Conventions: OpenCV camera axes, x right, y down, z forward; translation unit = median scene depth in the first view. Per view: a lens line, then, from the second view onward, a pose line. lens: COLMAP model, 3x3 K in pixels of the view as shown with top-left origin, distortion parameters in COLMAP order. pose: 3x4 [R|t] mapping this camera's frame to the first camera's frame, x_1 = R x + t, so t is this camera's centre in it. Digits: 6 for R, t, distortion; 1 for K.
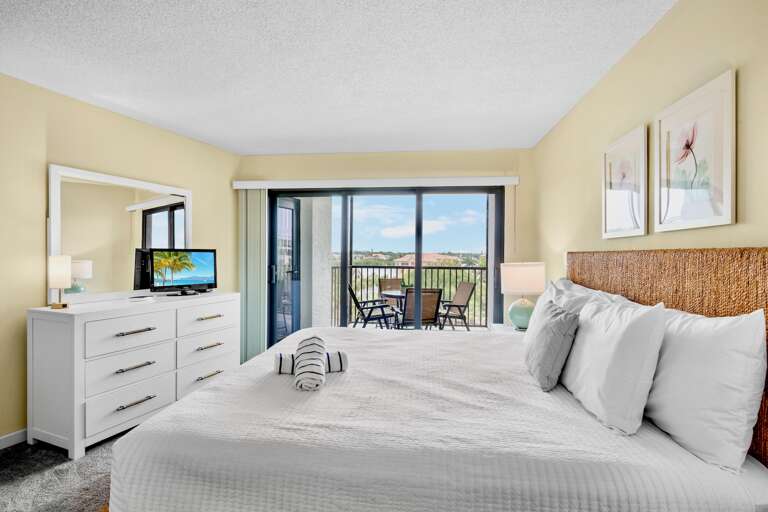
lens RADIAL K [[389.9, 0, 382.3], [0, 389.9, 252.3], [0, 0, 1]] dist [-0.013668, -0.001605]
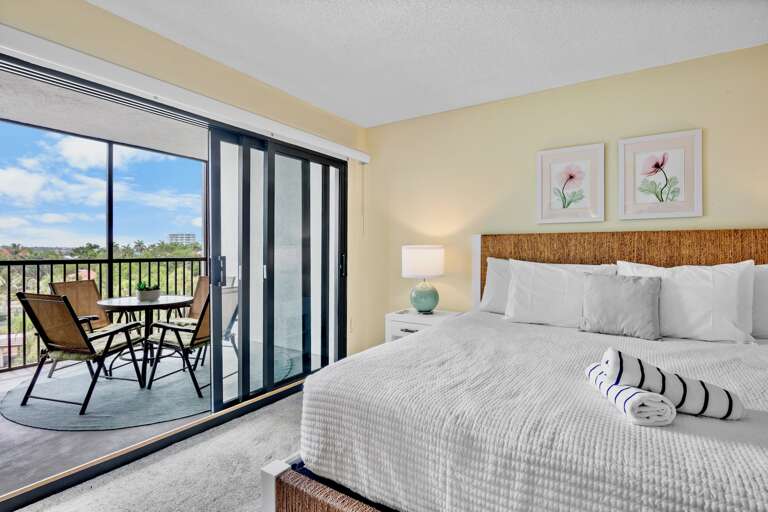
lens RADIAL K [[389.9, 0, 382.3], [0, 389.9, 252.3], [0, 0, 1]] dist [-0.013668, -0.001605]
pose [[0.424069, -0.008680, 0.905588, -0.563385], [-0.004476, 0.999922, 0.011680, 0.032732], [-0.905619, -0.009006, 0.423997, 0.669592]]
